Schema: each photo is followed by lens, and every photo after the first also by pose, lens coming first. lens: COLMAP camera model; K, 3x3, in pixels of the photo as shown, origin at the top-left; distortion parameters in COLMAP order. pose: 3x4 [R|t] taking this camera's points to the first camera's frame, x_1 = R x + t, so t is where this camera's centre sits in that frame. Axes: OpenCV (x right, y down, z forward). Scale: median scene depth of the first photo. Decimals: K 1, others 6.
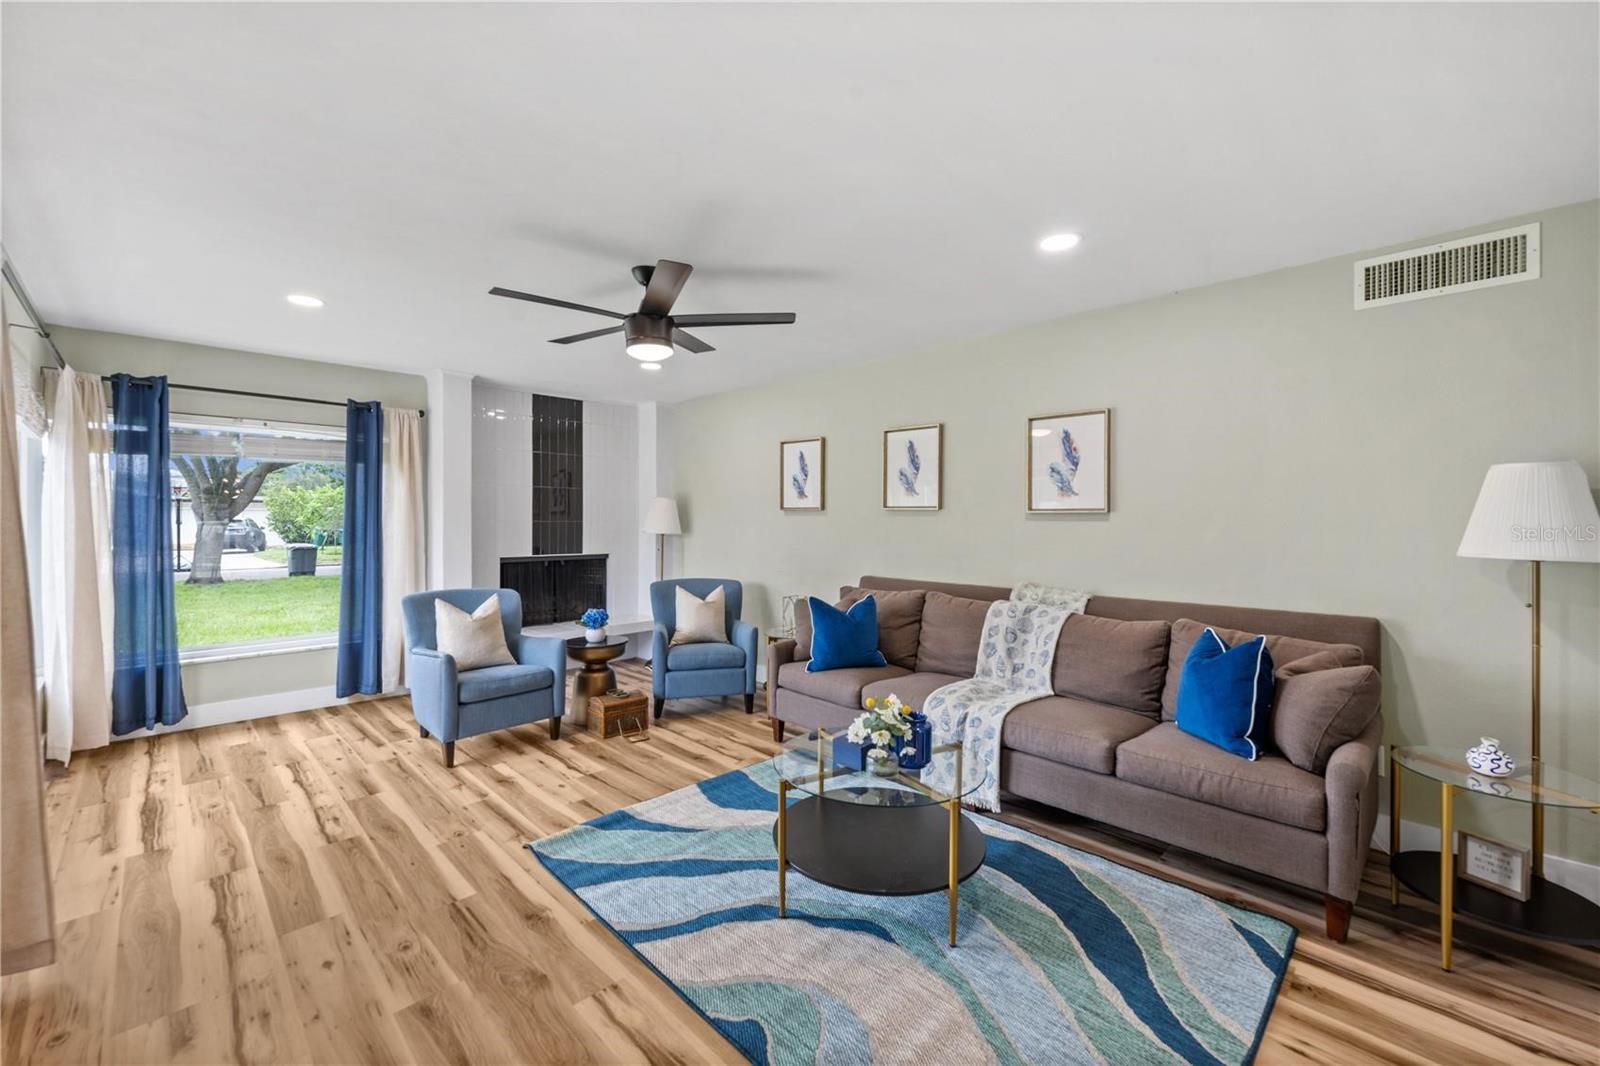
lens RADIAL K [[642.8, 0, 800.2], [0, 642.8, 517.5], [0, 0, 1]] dist [0.001071, -0.000072]
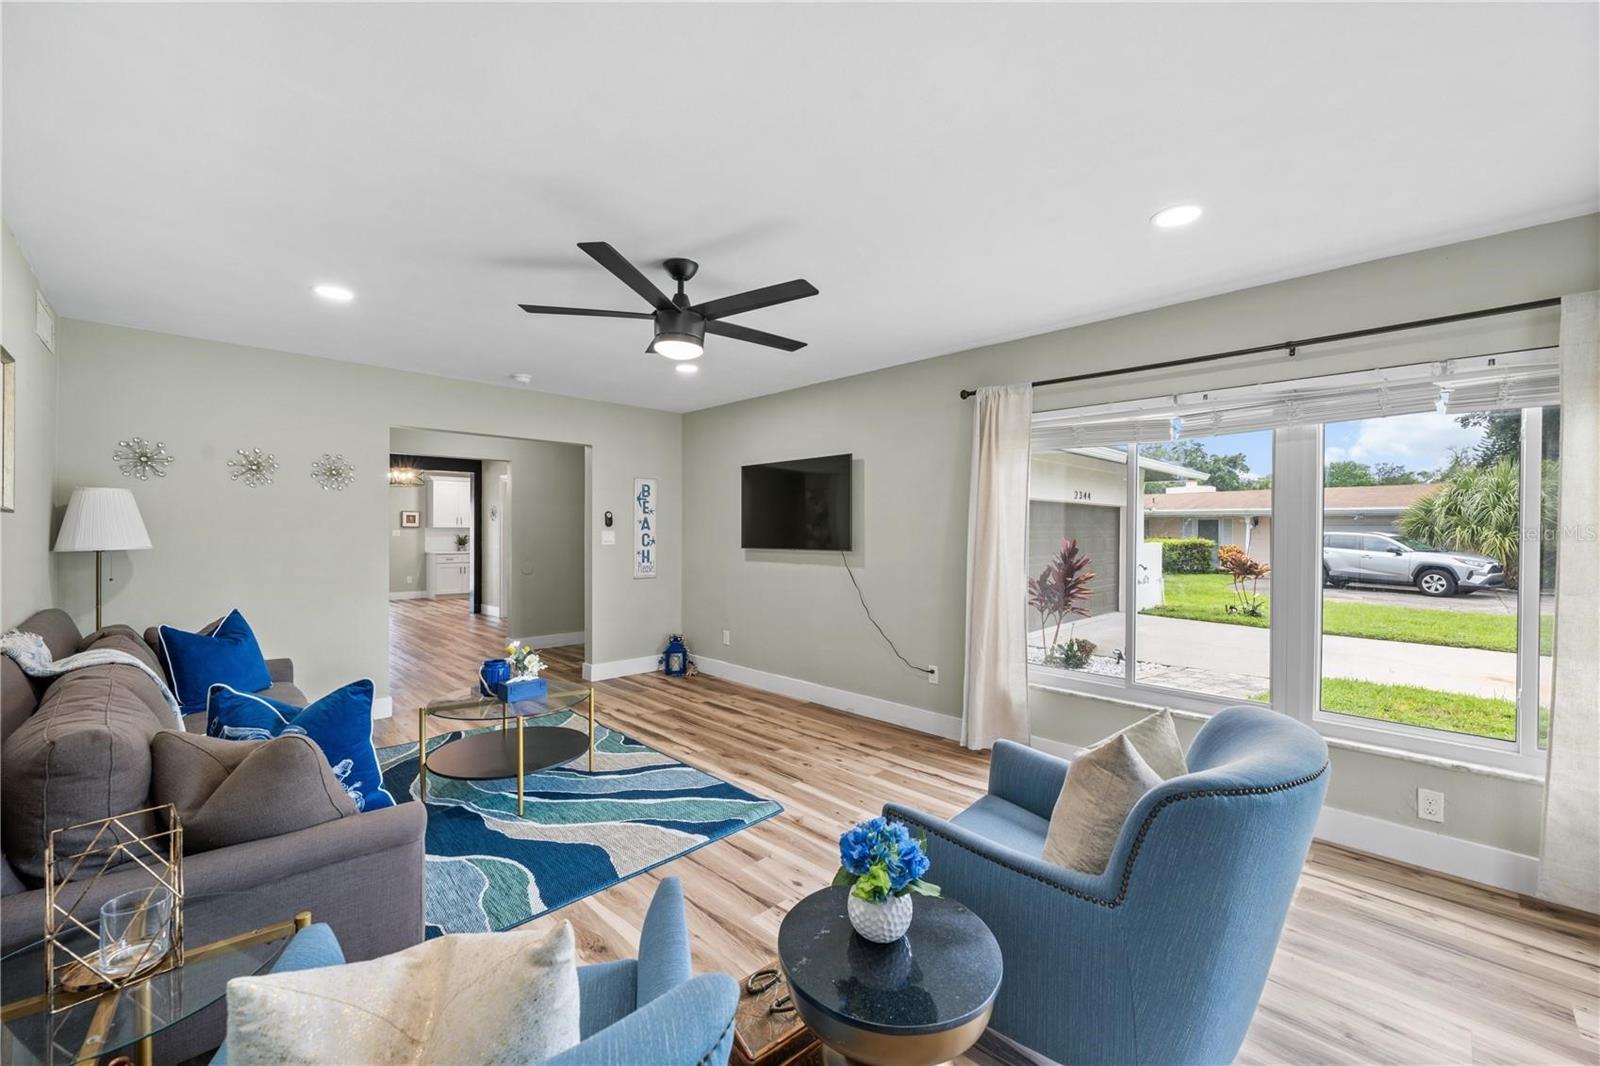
lens RADIAL K [[643.7, 0, 800.0], [0, 643.7, 533.0], [0, 0, 1]] dist [-0.002602, -0.000162]
pose [[-0.999949, -0.006713, 0.007599, -0.320620], [-0.006692, 0.999974, 0.002691, 0.005638], [-0.007617, 0.002640, -0.999968, 1.489064]]
